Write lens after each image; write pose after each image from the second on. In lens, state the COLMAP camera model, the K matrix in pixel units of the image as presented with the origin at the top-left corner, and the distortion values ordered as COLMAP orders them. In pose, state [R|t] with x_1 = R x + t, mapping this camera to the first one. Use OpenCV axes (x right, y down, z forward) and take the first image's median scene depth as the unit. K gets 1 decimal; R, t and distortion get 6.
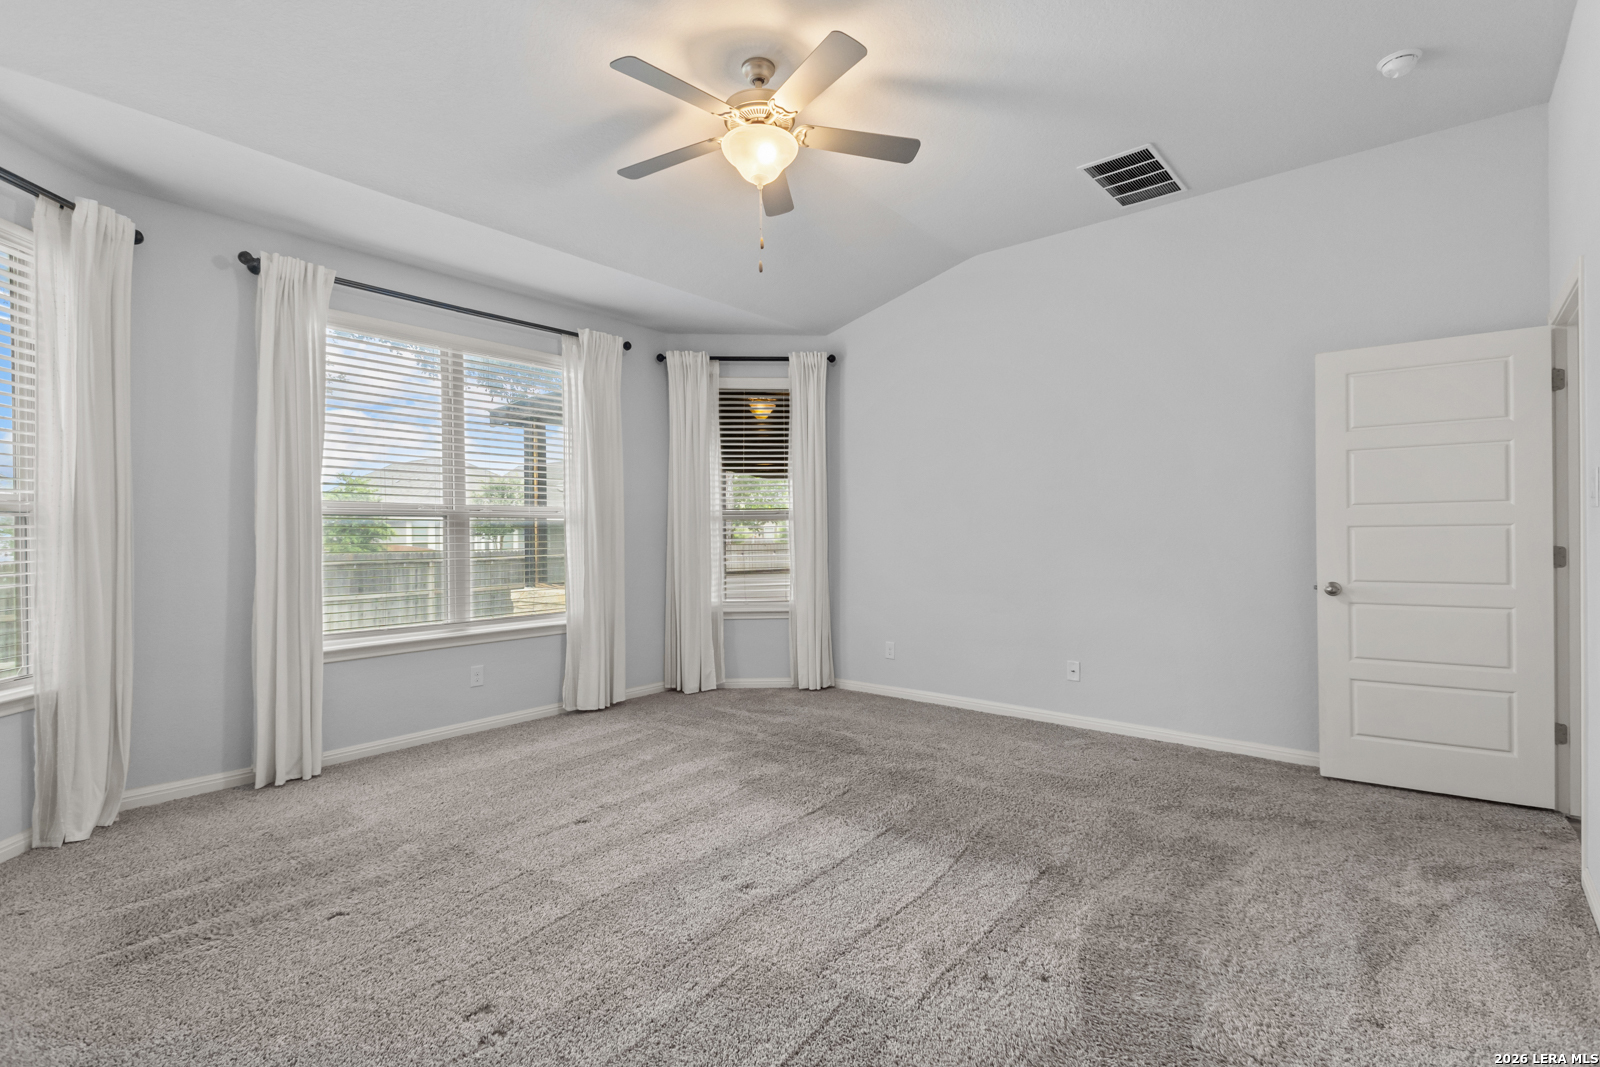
lens RADIAL K [[730.3, 0, 803.8], [0, 730.3, 537.0], [0, 0, 1]] dist [-0.001646, -0.000543]
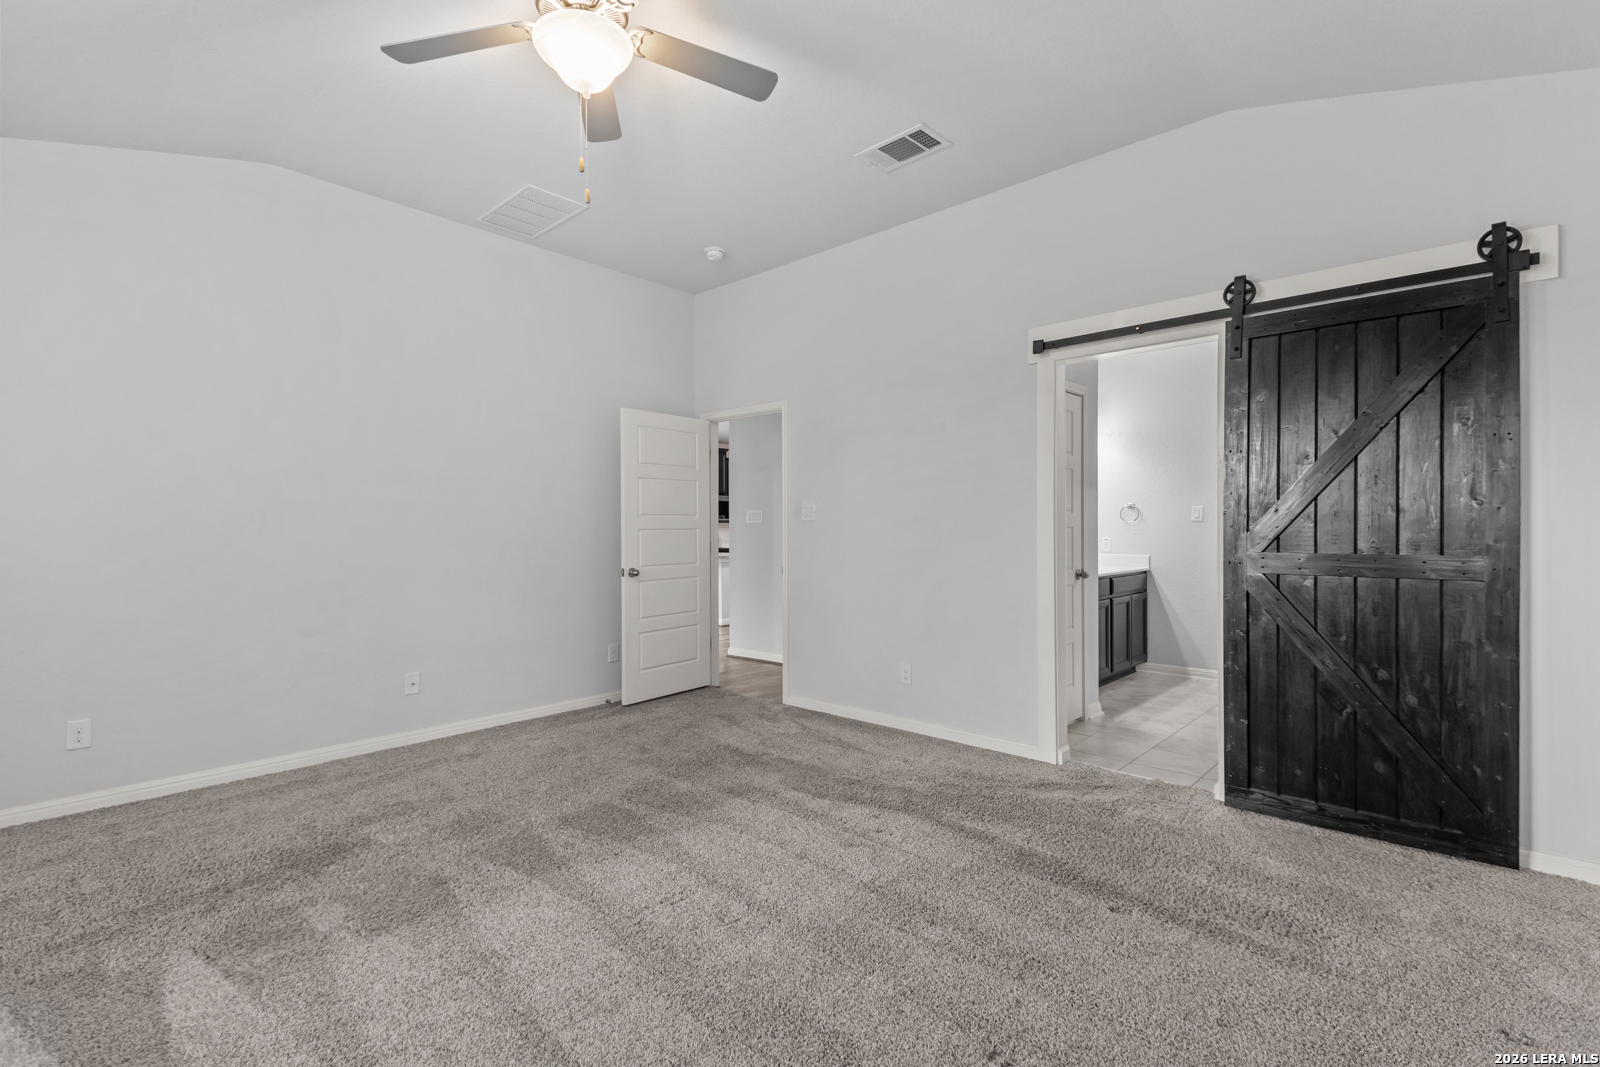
lens RADIAL K [[730.3, 0, 803.5], [0, 730.3, 527.3], [0, 0, 1]] dist [-0.001646, -0.000543]
pose [[0.043620, 0.005448, 0.999033, -0.866673], [0.005814, 0.999967, -0.005707, -0.009946], [-0.999031, 0.006058, 0.043587, 0.740606]]
